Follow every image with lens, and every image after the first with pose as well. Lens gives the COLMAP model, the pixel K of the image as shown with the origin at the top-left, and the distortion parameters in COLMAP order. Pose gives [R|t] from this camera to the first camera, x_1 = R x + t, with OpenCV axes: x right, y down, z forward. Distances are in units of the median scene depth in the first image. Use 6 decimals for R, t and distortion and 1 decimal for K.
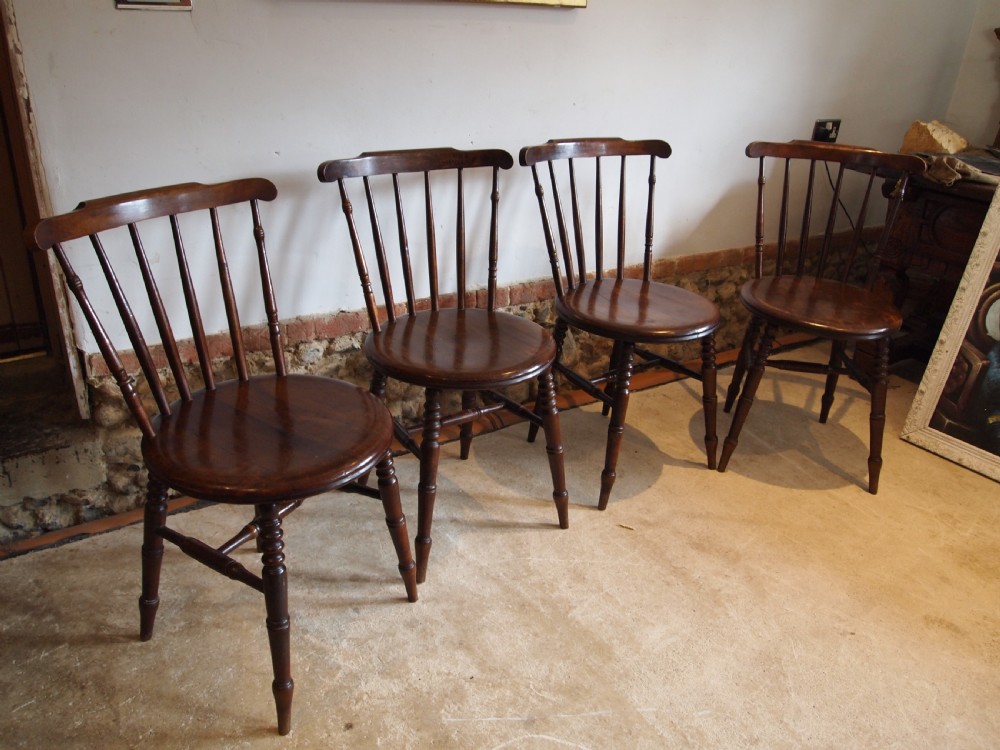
lens RADIAL K [[800.1, 0, 502.3], [0, 800.1, 376.1], [0, 0, 1]] dist [-0.045857, -0.002562]
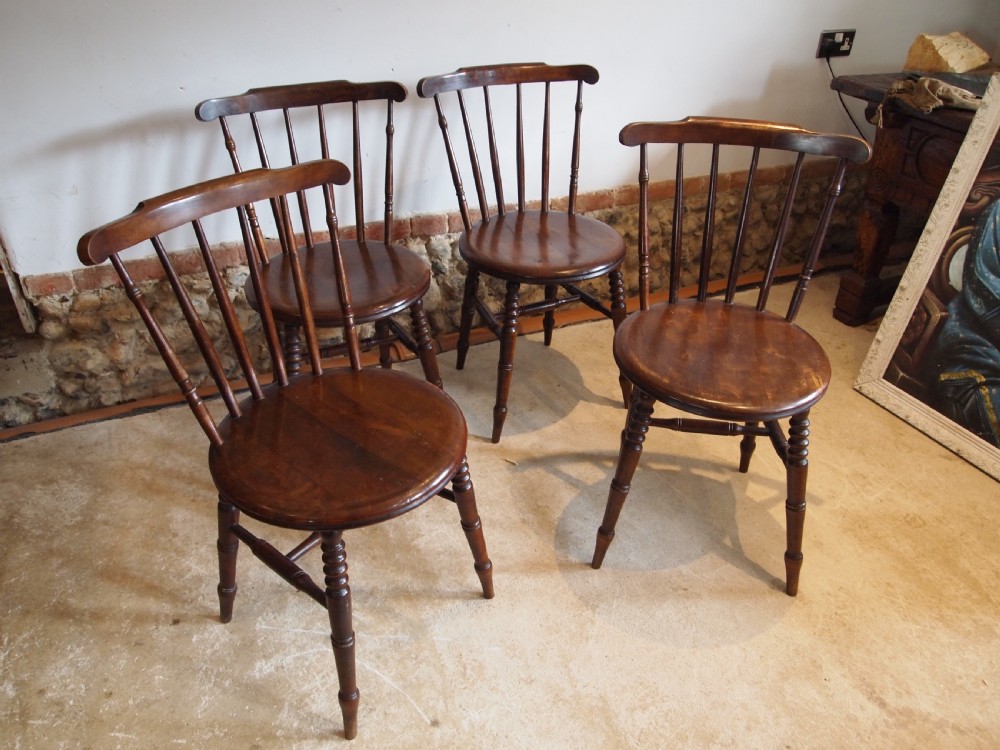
lens RADIAL K [[800.1, 0, 502.3], [0, 800.1, 376.1], [0, 0, 1]] dist [-0.045857, -0.002562]
pose [[0.983832, 0.060310, -0.168635, 0.297968], [-0.038039, 0.990479, 0.132308, -0.052650], [0.175009, -0.123754, 0.976758, 0.008462]]
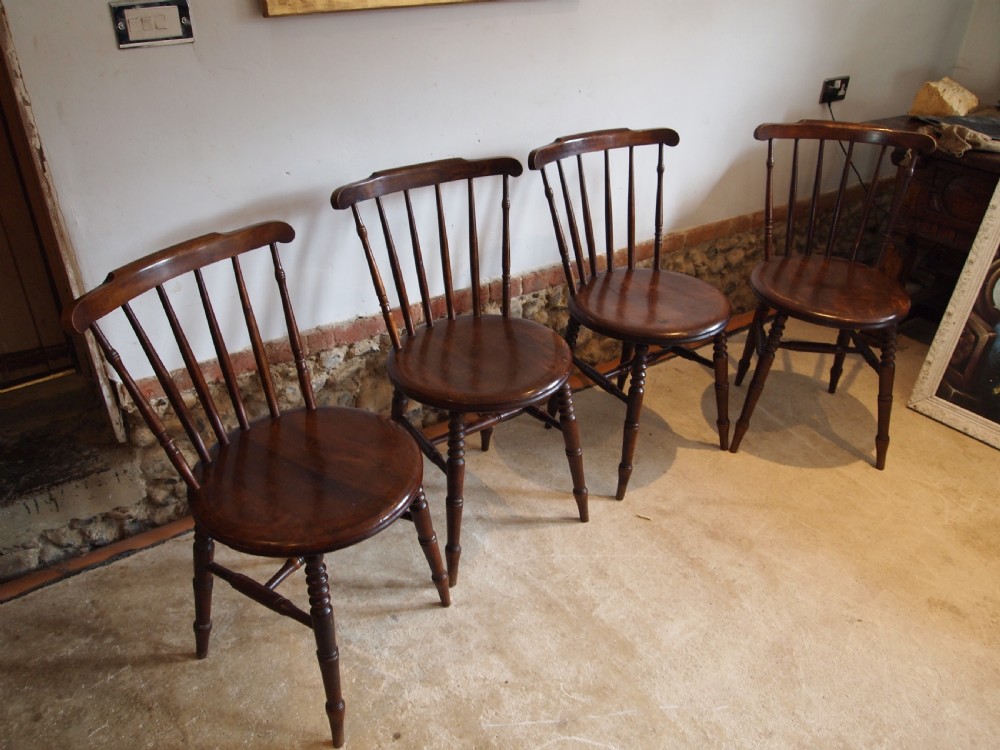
lens RADIAL K [[800.1, 0, 502.3], [0, 800.1, 376.1], [0, 0, 1]] dist [-0.045857, -0.002562]
pose [[0.999085, -0.041363, -0.010904, -0.010775], [0.042282, 0.993552, 0.105201, -0.108408], [0.006483, -0.105566, 0.994391, -0.022924]]
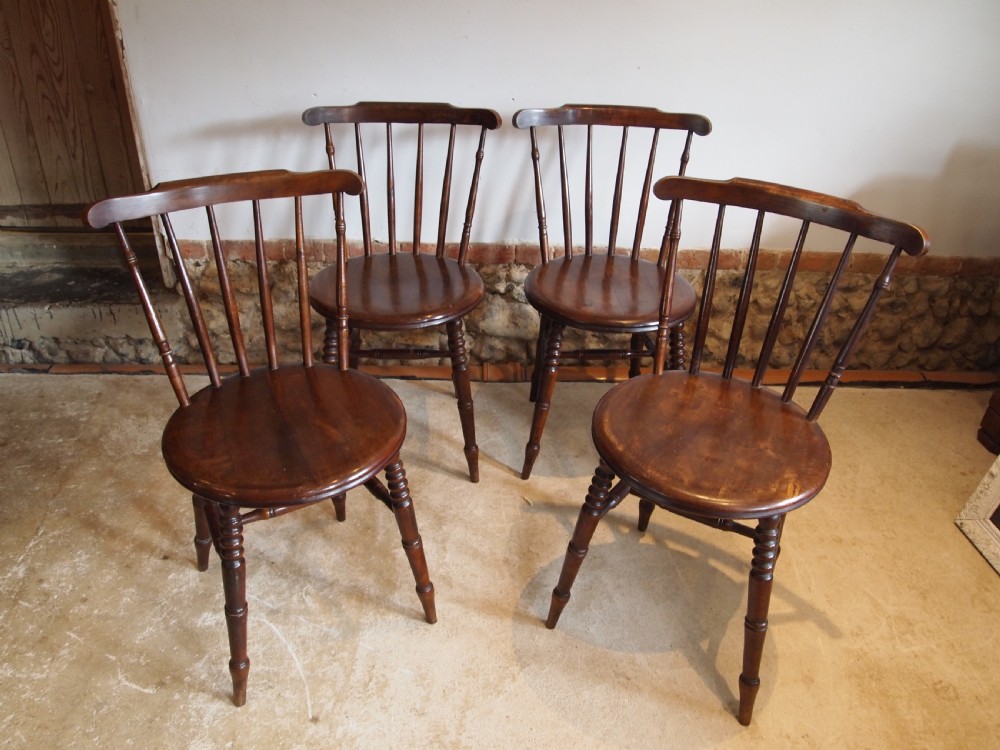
lens RADIAL K [[800.1, 0, 502.3], [0, 800.1, 376.1], [0, 0, 1]] dist [-0.045857, -0.002562]
pose [[0.848470, 0.250430, -0.466244, 0.533589], [-0.213385, 0.968058, 0.131648, -0.084710], [0.484320, -0.012210, 0.874806, 0.101172]]
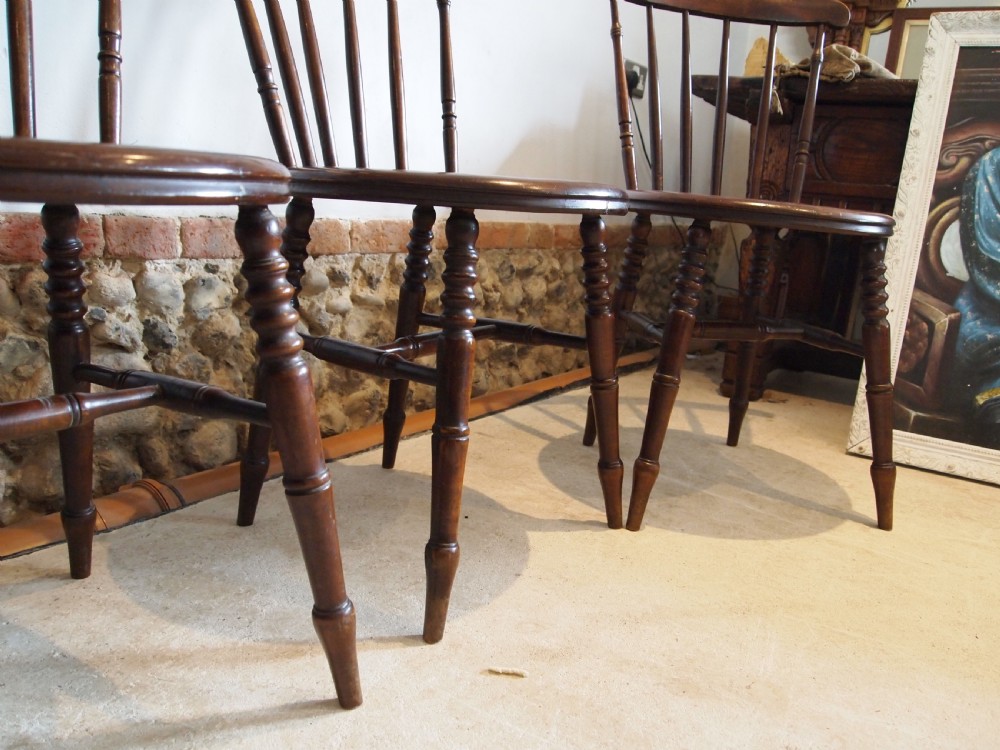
lens RADIAL K [[794.7, 0, 501.8], [0, 794.7, 377.5], [0, 0, 1]] dist [-0.046023, -0.001243]
pose [[0.936562, -0.063274, 0.344744, 0.025468], [0.125472, 0.978914, -0.161198, 0.103049], [-0.327275, 0.194228, 0.924752, 0.577793]]
